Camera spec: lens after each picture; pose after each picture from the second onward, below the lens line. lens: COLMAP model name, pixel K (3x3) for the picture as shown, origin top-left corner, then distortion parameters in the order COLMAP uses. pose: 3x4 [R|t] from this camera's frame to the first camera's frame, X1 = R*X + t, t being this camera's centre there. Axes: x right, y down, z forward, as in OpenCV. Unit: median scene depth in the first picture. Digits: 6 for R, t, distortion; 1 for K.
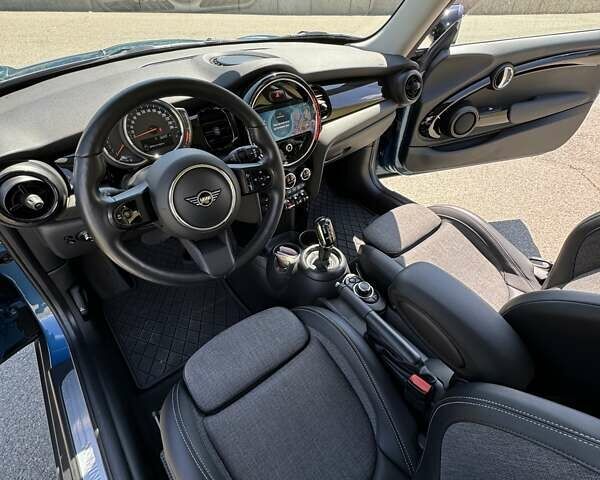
lens RADIAL K [[309.6, 0, 298.6], [0, 309.6, 236.8], [0, 0, 1]] dist [-0.005991, -0.000015]
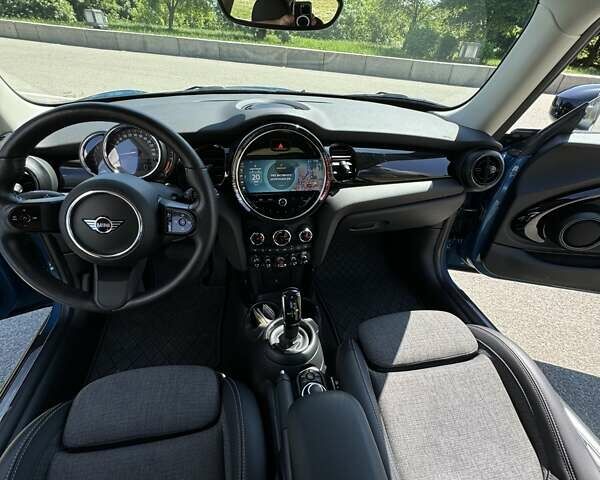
lens RADIAL K [[309.6, 0, 302.1], [0, 309.6, 239.3], [0, 0, 1]] dist [-0.005991, -0.000015]
pose [[0.886181, 0.279948, -0.369204, 0.303191], [-0.331052, 0.940059, -0.081810, -0.103674], [0.324171, 0.194725, 0.925740, 0.161954]]
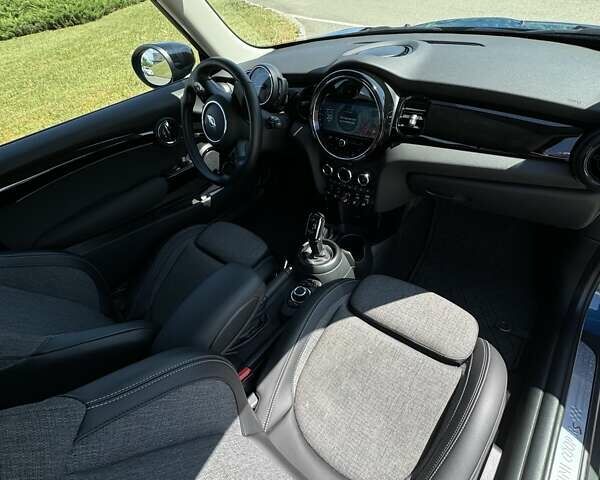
lens RADIAL K [[309.6, 0, 301.8], [0, 309.6, 237.7], [0, 0, 1]] dist [-0.005991, -0.000015]
pose [[0.229933, 0.614950, -0.754299, 0.727927], [-0.534528, 0.727493, 0.430156, -0.341570], [0.813271, 0.304287, 0.495983, 0.374075]]
